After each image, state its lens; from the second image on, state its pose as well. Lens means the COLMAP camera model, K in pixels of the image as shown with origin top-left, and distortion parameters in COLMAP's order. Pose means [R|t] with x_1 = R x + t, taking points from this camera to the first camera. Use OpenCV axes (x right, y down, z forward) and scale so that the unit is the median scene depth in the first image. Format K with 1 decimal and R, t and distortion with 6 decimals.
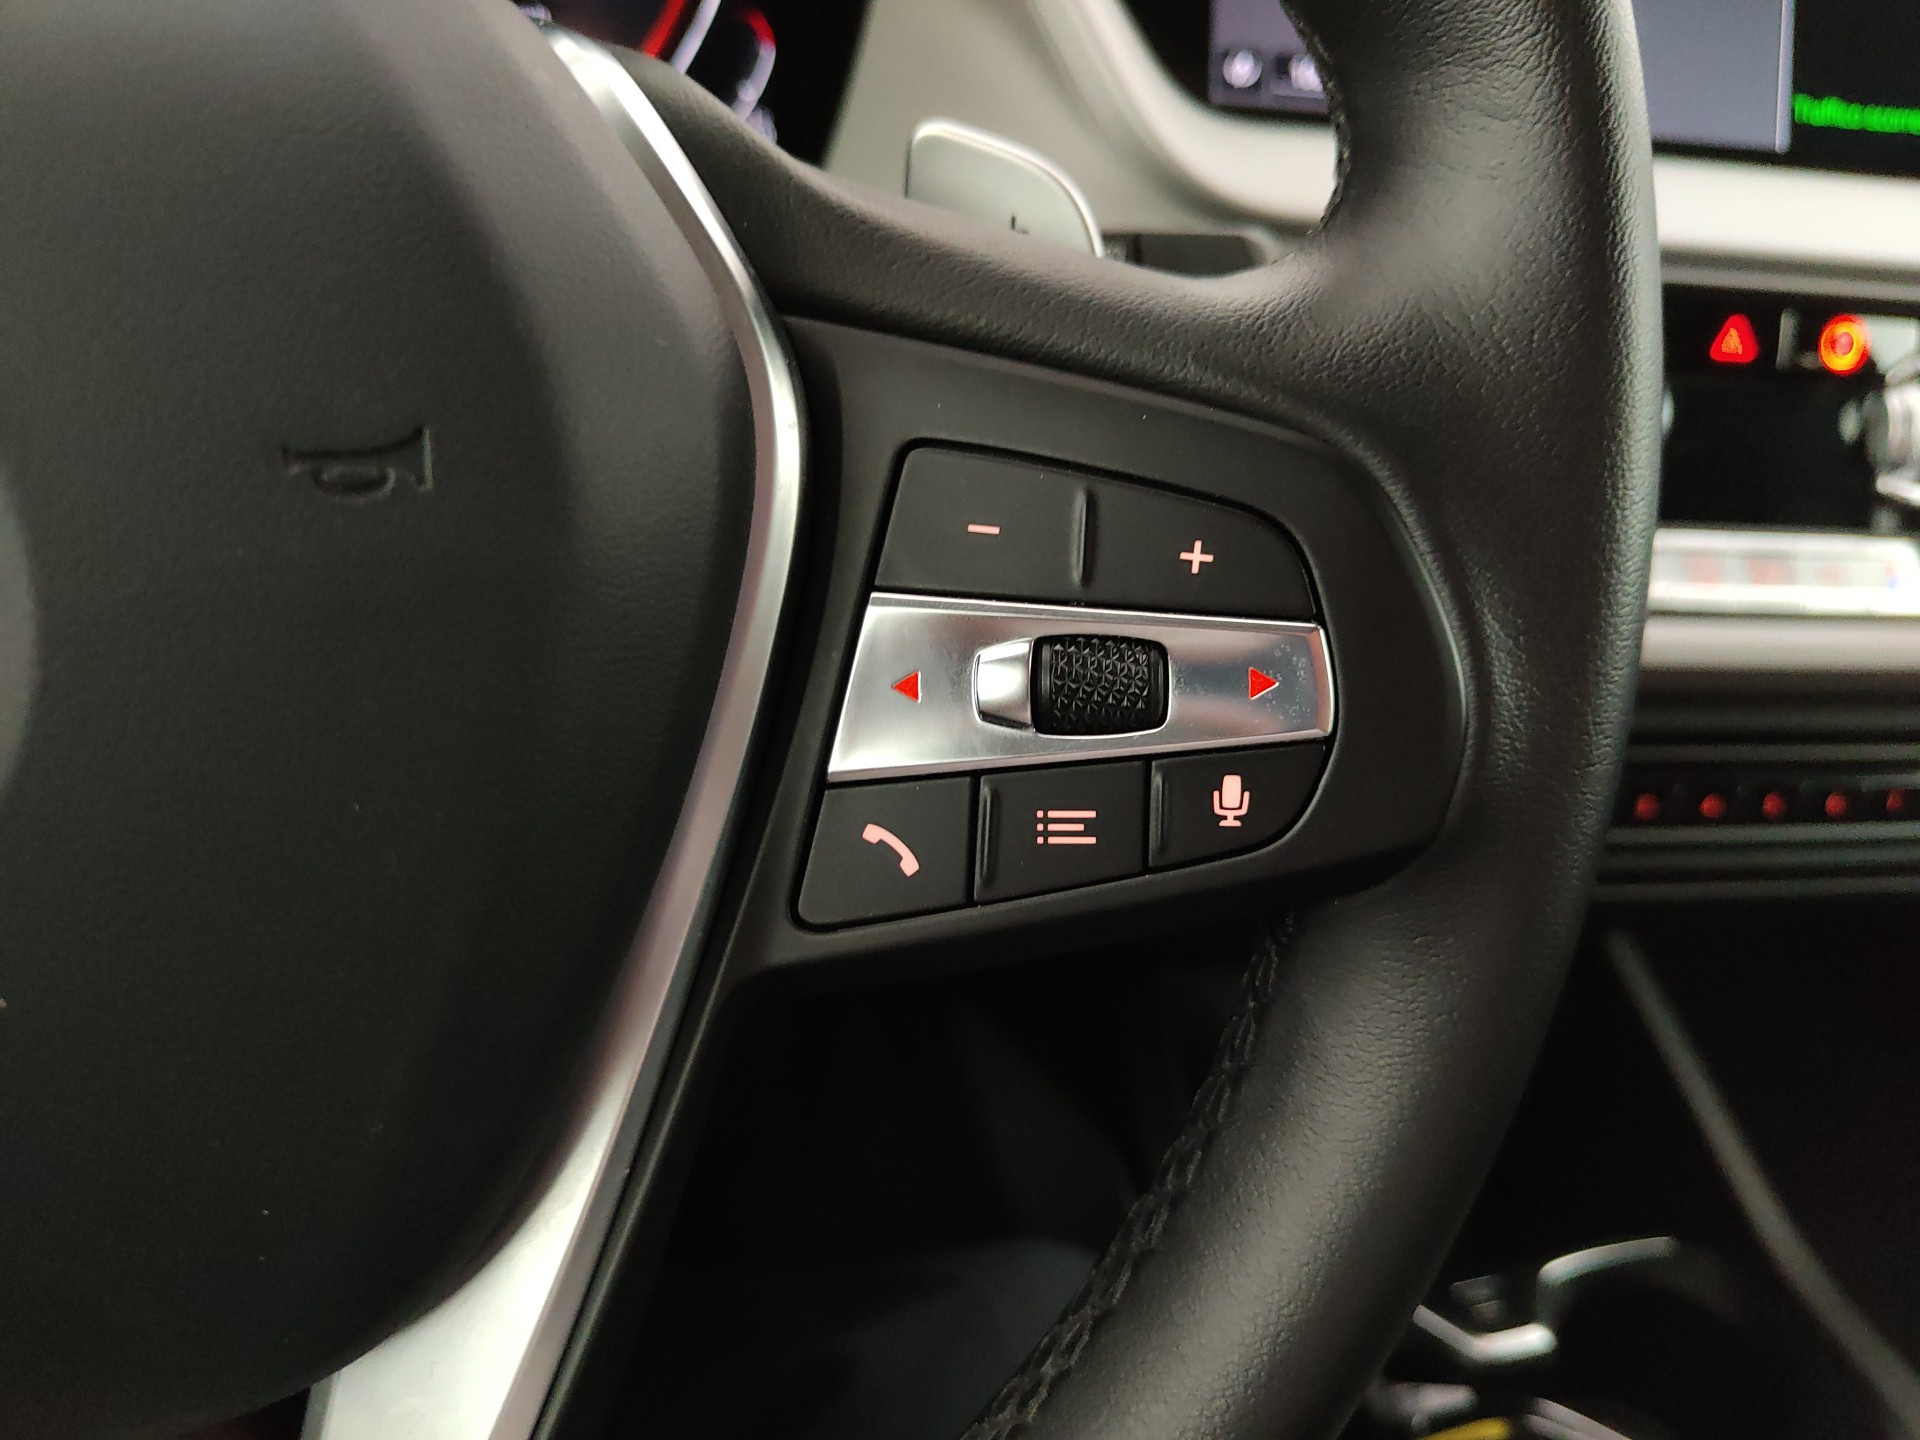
lens RADIAL K [[1365.5, 0, 1021.4], [0, 1365.5, 715.7], [0, 0, 1]] dist [0.004745, -0.004488]
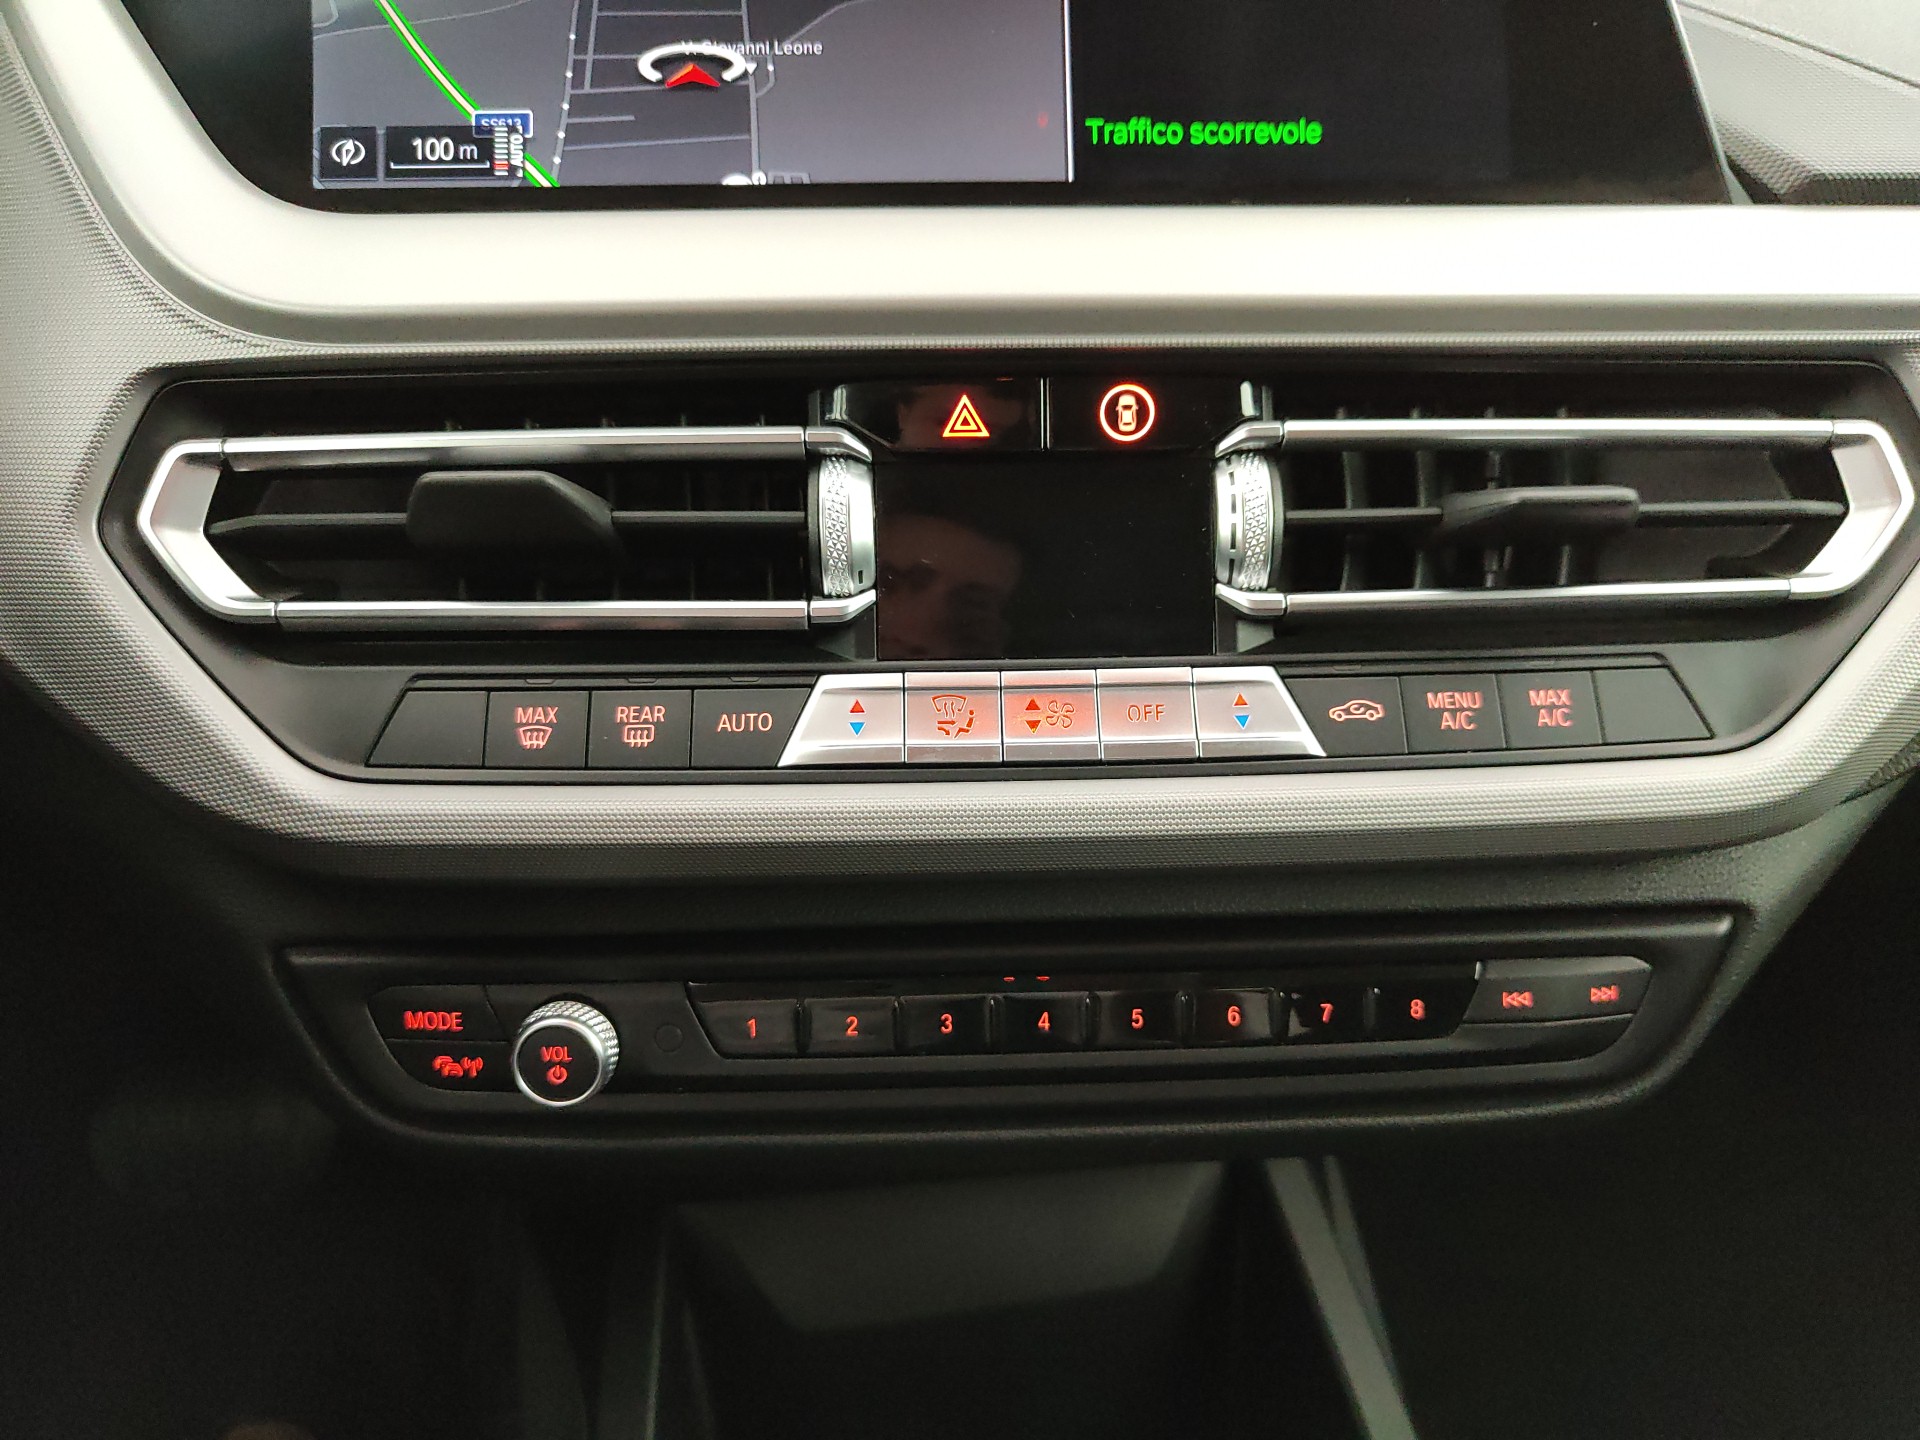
lens RADIAL K [[1365.5, 0, 1021.4], [0, 1365.5, 715.7], [0, 0, 1]] dist [0.004745, -0.004488]
pose [[0.986796, -0.040550, -0.156809, 1.437955], [0.023208, 0.993563, -0.110879, -0.042353], [0.160296, 0.105776, 0.981385, 0.561557]]
